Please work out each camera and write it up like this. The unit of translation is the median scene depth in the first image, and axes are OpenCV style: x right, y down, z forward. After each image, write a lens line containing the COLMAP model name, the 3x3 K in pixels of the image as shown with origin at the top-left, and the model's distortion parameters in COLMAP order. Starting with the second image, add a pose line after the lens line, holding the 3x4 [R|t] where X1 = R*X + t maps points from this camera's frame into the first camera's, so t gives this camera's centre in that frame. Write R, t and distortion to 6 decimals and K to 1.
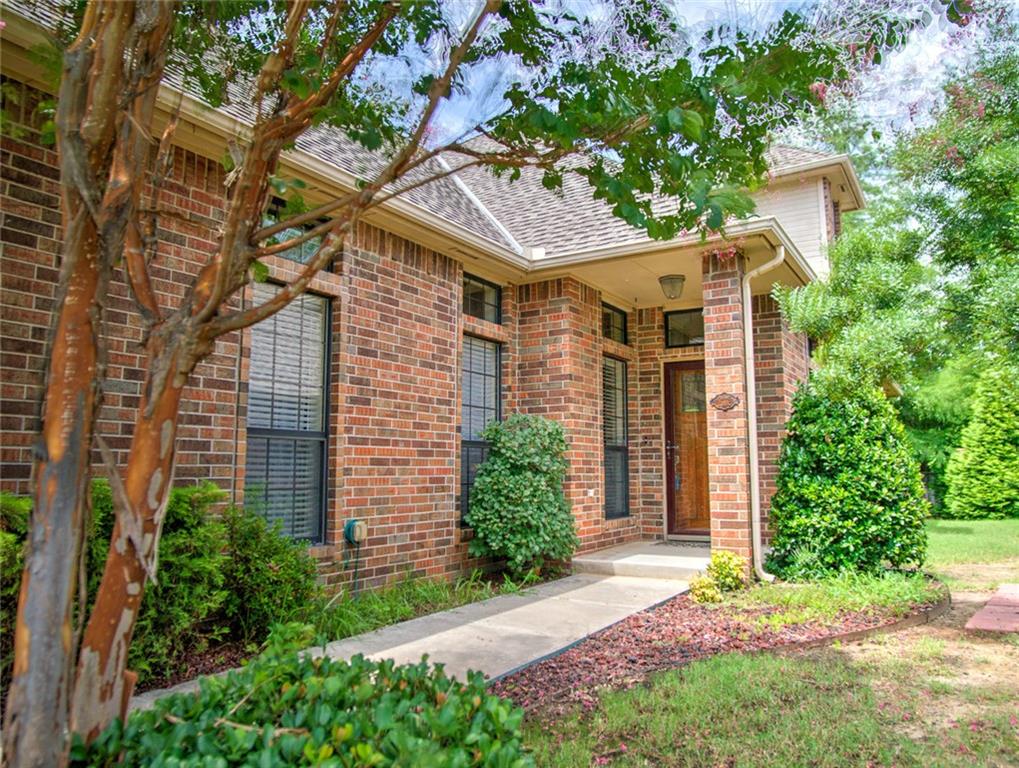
lens RADIAL K [[749.4, 0, 509.5], [0, 749.4, 384.0], [0, 0, 1]] dist [-0.035951, -0.003185]
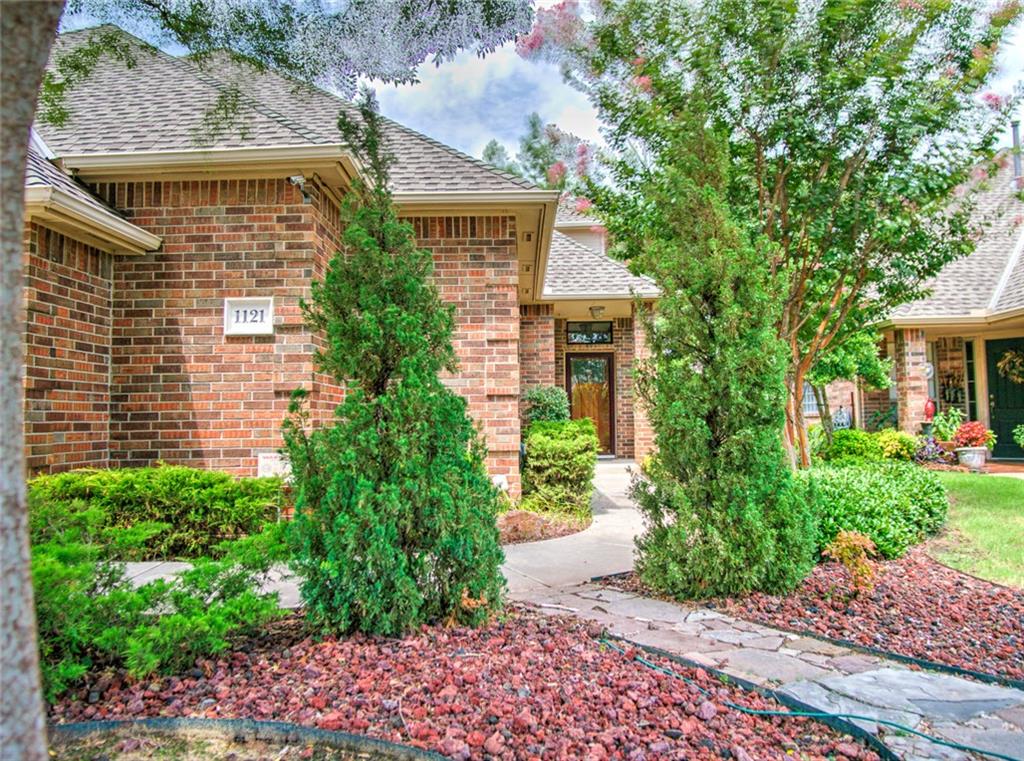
lens RADIAL K [[729.8, 0, 512.0], [0, 729.8, 380.5], [0, 0, 1]] dist [-0.029795, 0.002390]
pose [[0.862098, 0.019836, 0.506353, -0.959469], [-0.046968, 0.998060, 0.040867, -0.039593], [-0.504560, -0.059014, 0.861357, -0.462705]]
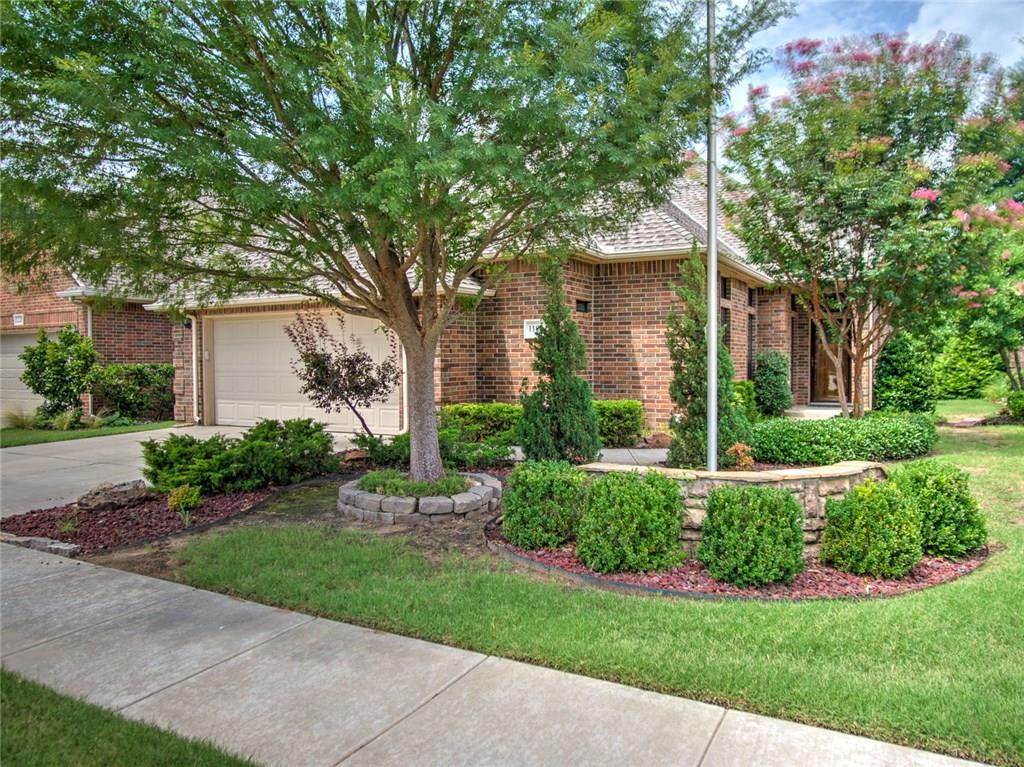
lens RADIAL K [[731.5, 0, 512.0], [0, 731.5, 383.5], [0, 0, 1]] dist [-0.030783, 0.001401]
pose [[0.999660, -0.003308, 0.025866, -0.890787], [-0.000476, 0.989441, 0.144936, -0.192912], [-0.026072, -0.144899, 0.989103, -1.304934]]
